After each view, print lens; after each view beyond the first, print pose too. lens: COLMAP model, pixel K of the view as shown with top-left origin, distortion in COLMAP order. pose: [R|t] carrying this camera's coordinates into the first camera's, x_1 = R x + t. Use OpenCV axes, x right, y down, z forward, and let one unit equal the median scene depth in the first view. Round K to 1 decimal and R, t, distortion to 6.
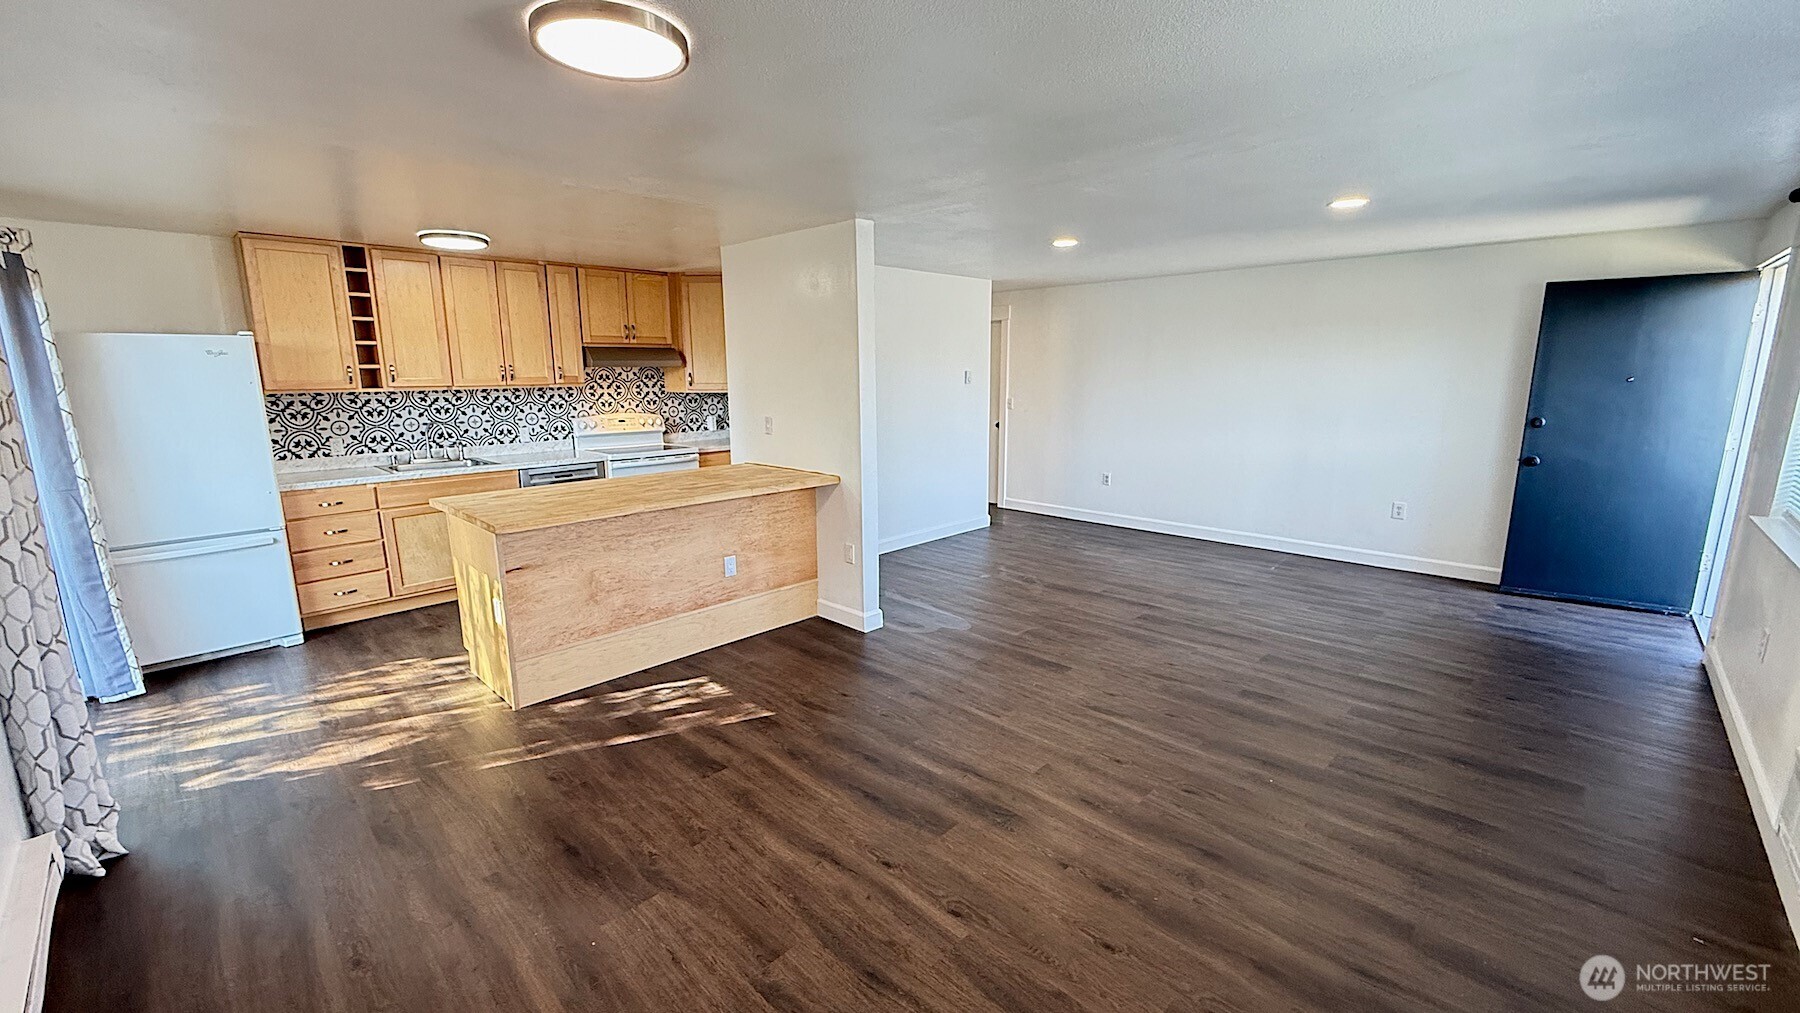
lens RADIAL K [[719.9, 0, 896.1], [0, 719.9, 506.0], [0, 0, 1]] dist [0.000164, -0.000024]
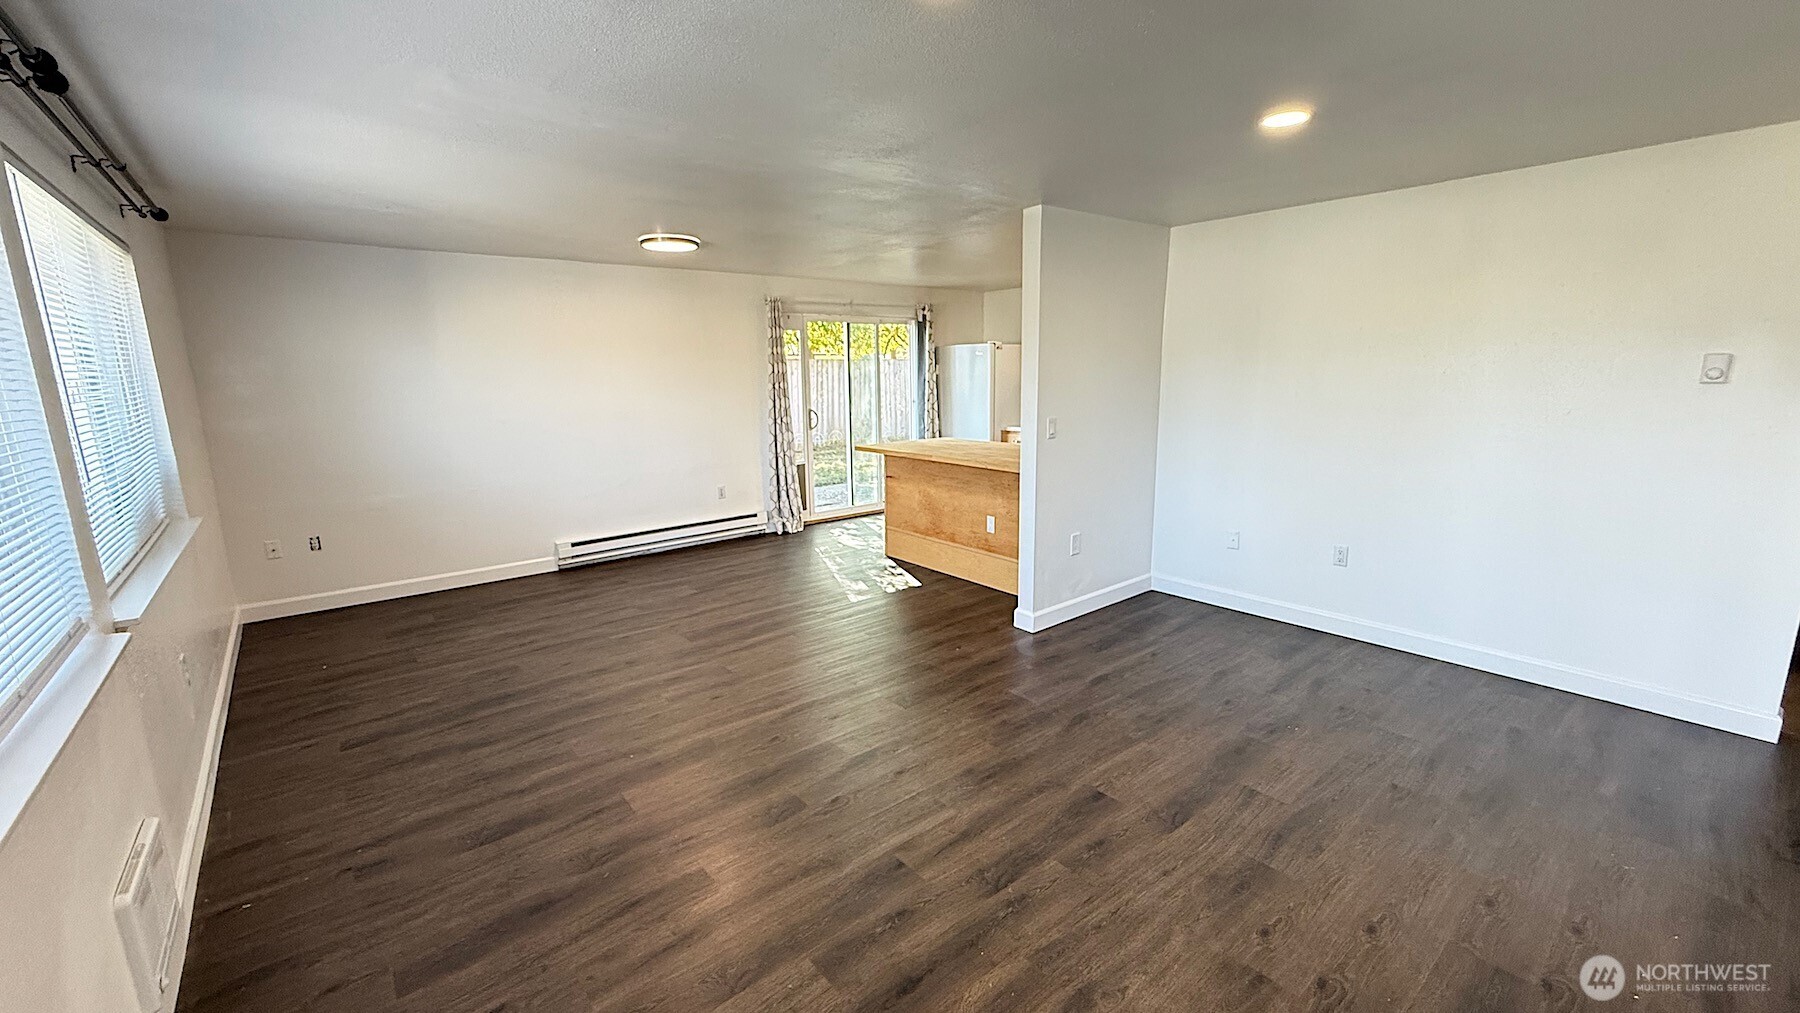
lens RADIAL K [[719.9, 0, 896.1], [0, 719.9, 506.0], [0, 0, 1]] dist [0.000164, -0.000024]
pose [[-0.114792, 0.195795, -0.973903, 0.774673], [-0.169292, 0.962187, 0.213393, -0.143200], [0.978858, 0.189369, -0.077305, 0.748230]]
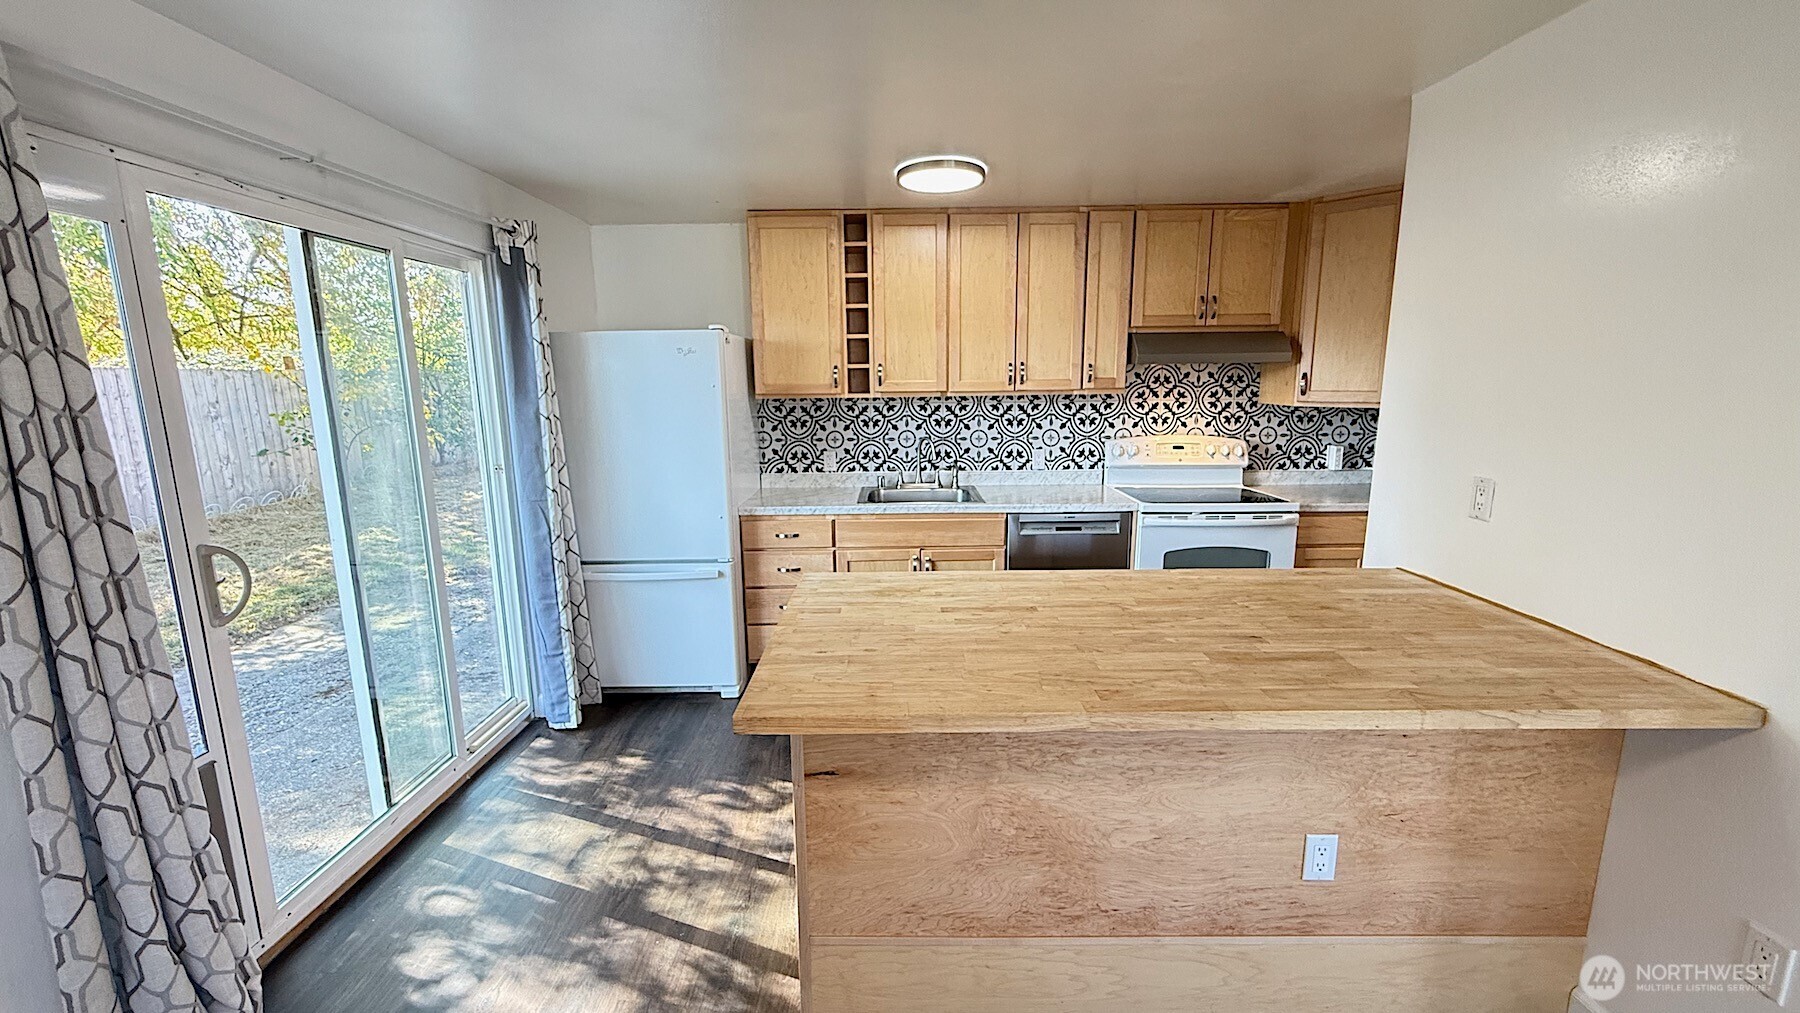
lens RADIAL K [[719.9, 0, 896.1], [0, 719.9, 506.0], [0, 0, 1]] dist [0.000164, -0.000024]
pose [[0.695130, 0.127357, -0.707513, -0.109393], [-0.128099, 0.990375, 0.052417, -0.079940], [0.707379, 0.054195, 0.704754, 0.435417]]
